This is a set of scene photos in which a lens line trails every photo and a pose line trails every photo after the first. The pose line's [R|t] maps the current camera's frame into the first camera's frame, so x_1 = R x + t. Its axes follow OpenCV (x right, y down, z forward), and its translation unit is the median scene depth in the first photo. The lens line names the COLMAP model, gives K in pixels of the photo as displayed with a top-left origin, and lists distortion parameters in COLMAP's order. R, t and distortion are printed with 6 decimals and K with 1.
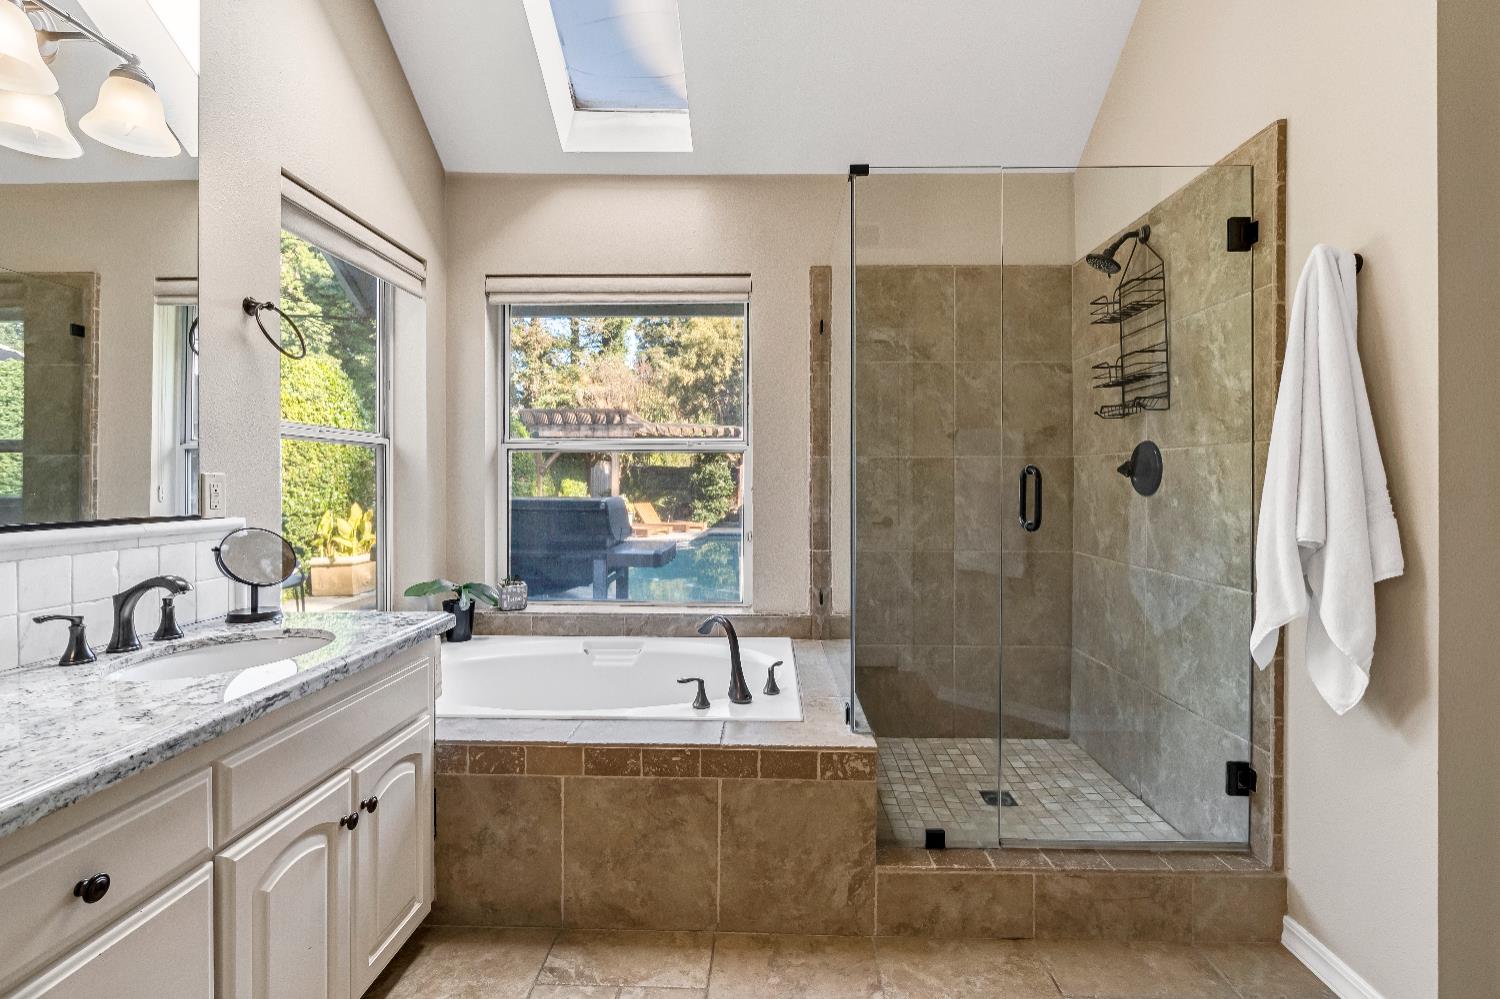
lens RADIAL K [[703.1, 0, 755.7], [0, 703.1, 491.5], [0, 0, 1]] dist [-0.000593, 0.000007]
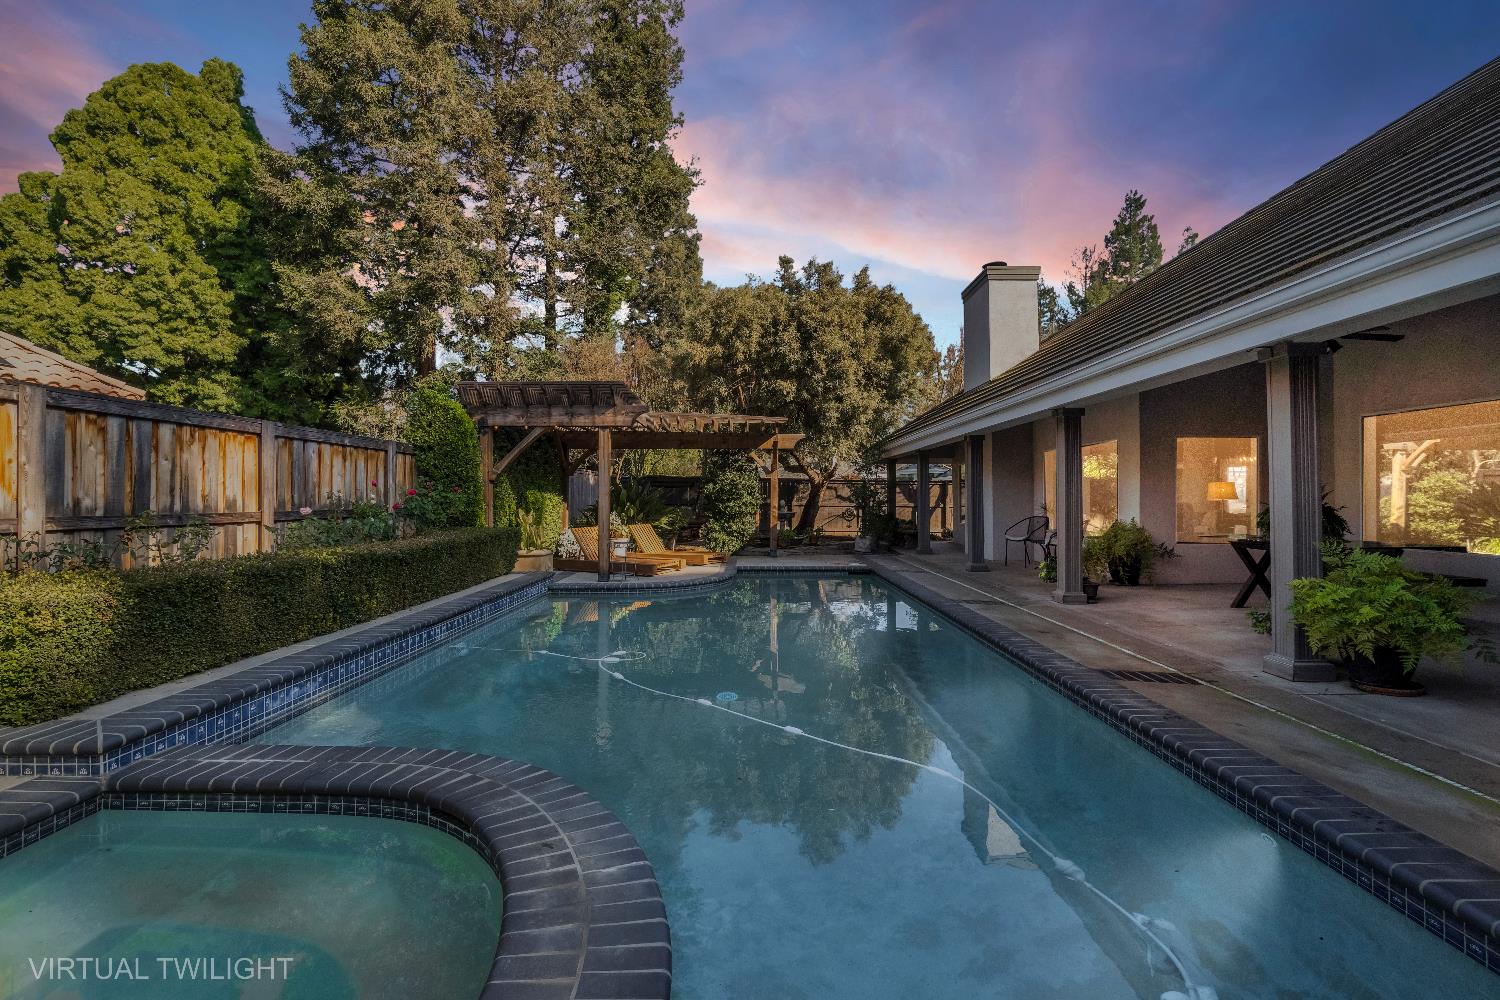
lens RADIAL K [[703.1, 0, 742.1], [0, 703.1, 495.3], [0, 0, 1]] dist [-0.000593, 0.000007]
pose [[0.999971, -0.003380, 0.006752, -0.057372], [0.003474, 0.999896, -0.013964, -0.003033], [-0.006704, 0.013987, 0.999880, 0.258688]]
